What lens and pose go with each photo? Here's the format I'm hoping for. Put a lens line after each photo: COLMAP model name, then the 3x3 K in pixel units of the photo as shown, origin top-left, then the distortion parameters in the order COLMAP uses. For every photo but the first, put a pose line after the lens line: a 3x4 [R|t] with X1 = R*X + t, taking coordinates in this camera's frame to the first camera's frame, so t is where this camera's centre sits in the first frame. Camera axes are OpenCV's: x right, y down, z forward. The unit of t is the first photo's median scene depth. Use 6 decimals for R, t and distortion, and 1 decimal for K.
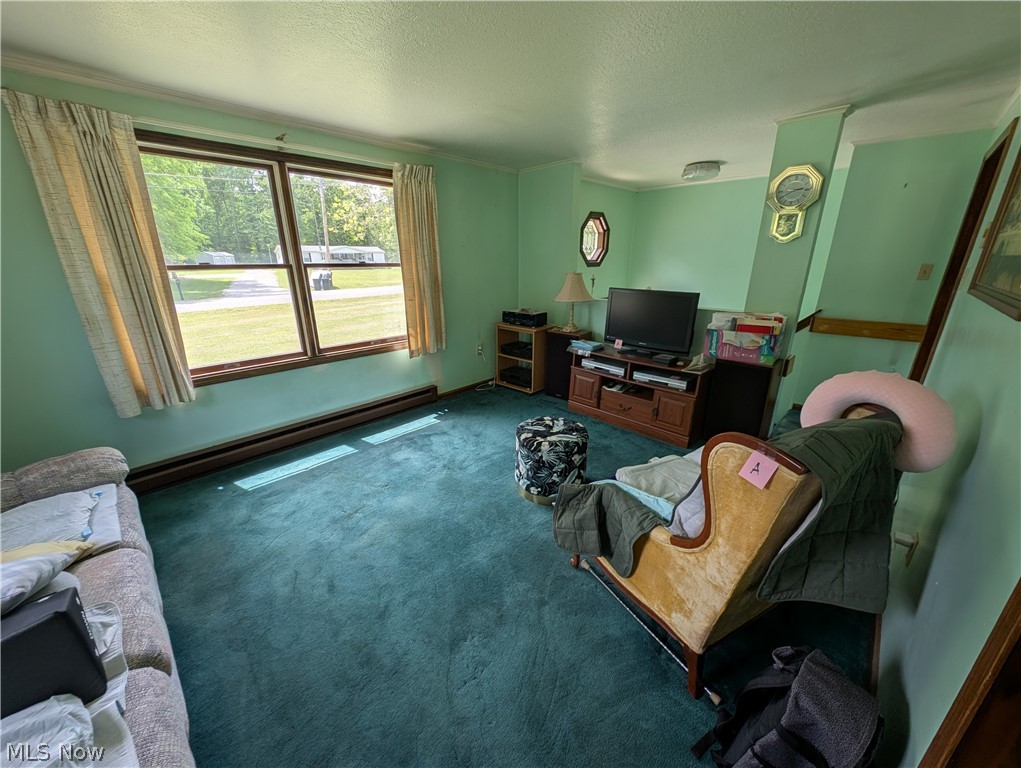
lens RADIAL K [[385.8, 0, 509.7], [0, 385.8, 383.2], [0, 0, 1]] dist [0.006163, -0.002762]
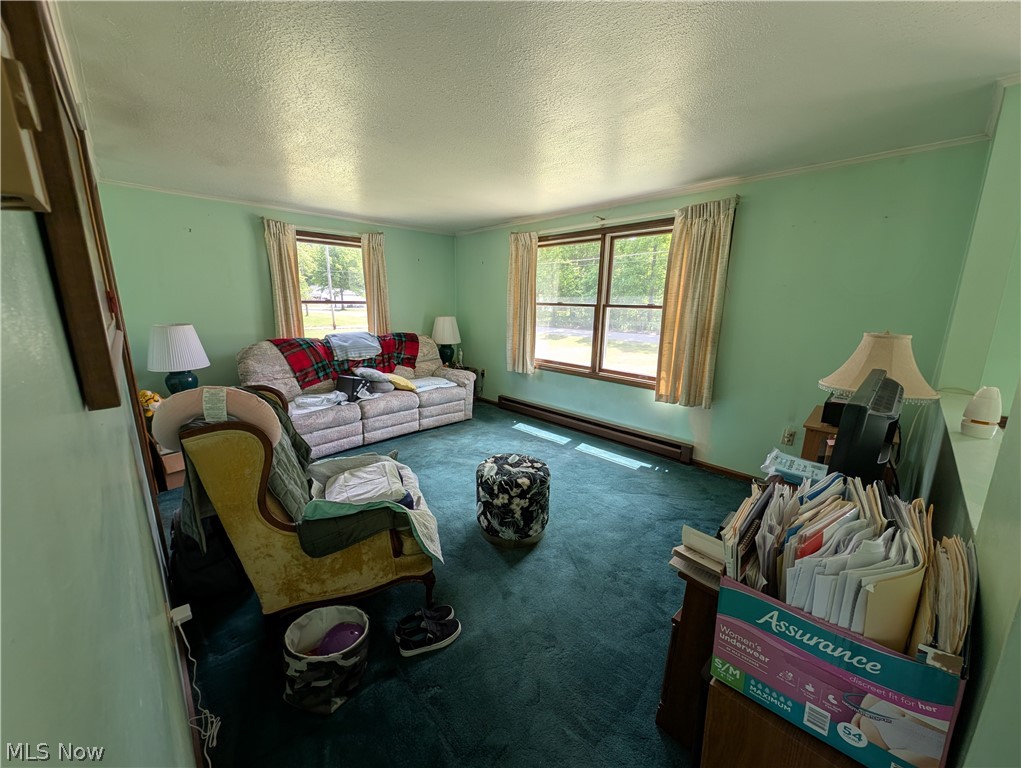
lens RADIAL K [[385.8, 0, 509.2], [0, 385.8, 383.4], [0, 0, 1]] dist [0.006163, -0.002762]
pose [[-0.032025, 0.214841, -0.976124, 0.809538], [-0.323669, 0.921769, 0.213497, -0.225198], [0.945628, 0.322778, 0.040017, 0.693676]]
